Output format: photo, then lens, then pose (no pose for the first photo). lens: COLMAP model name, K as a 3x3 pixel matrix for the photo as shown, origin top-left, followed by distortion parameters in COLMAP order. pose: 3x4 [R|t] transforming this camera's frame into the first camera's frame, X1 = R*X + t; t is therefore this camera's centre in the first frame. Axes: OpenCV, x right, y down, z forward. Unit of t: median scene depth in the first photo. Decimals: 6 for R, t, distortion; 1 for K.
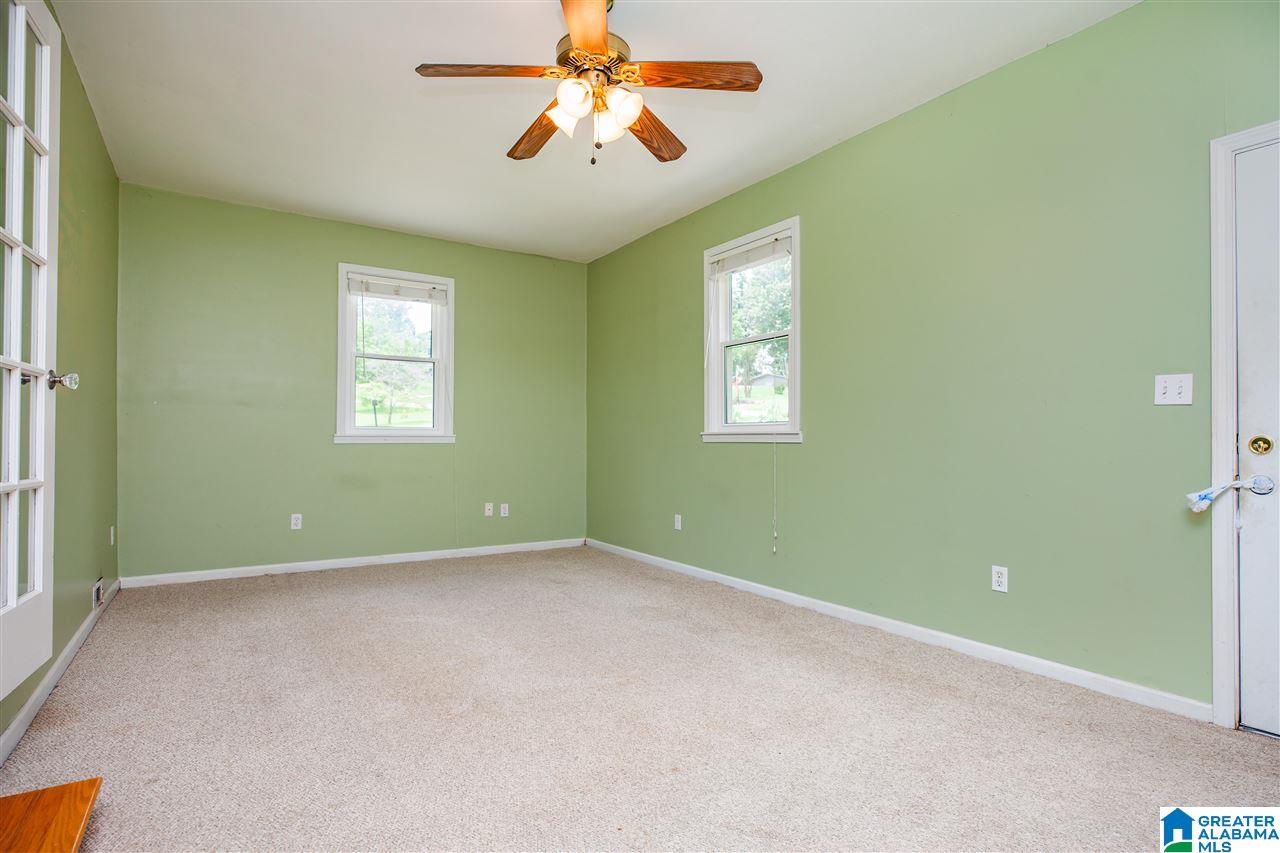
lens RADIAL K [[651.0, 0, 640.0], [0, 651.0, 426.5], [0, 0, 1]] dist [0.000487, -0.000156]
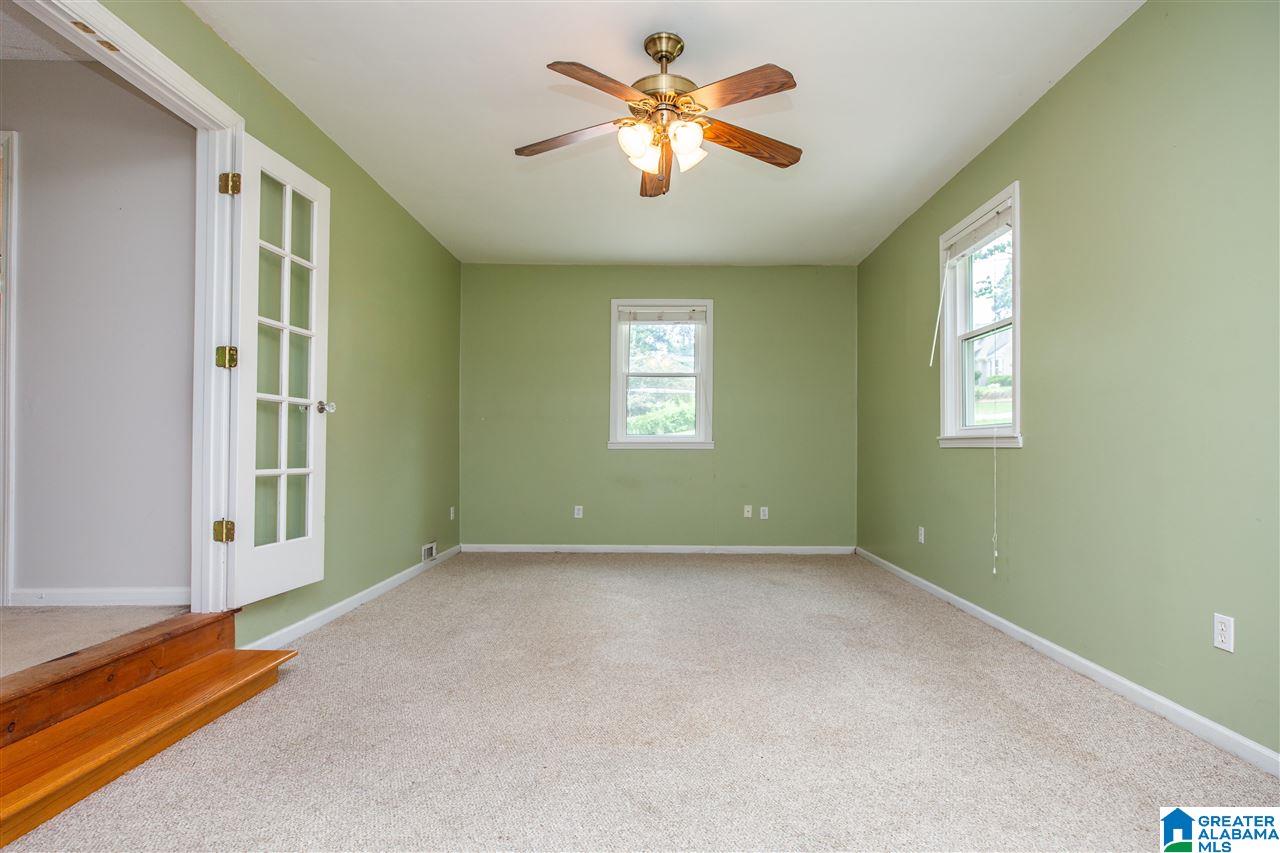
lens RADIAL K [[636.2, 0, 641.9], [0, 636.2, 432.3], [0, 0, 1]] dist [-0.000322, -0.000606]
pose [[0.849947, -0.013917, -0.526685, 0.225517], [0.012357, 0.999903, -0.006480, 0.003586], [0.526724, -0.001001, 0.850036, 0.030285]]
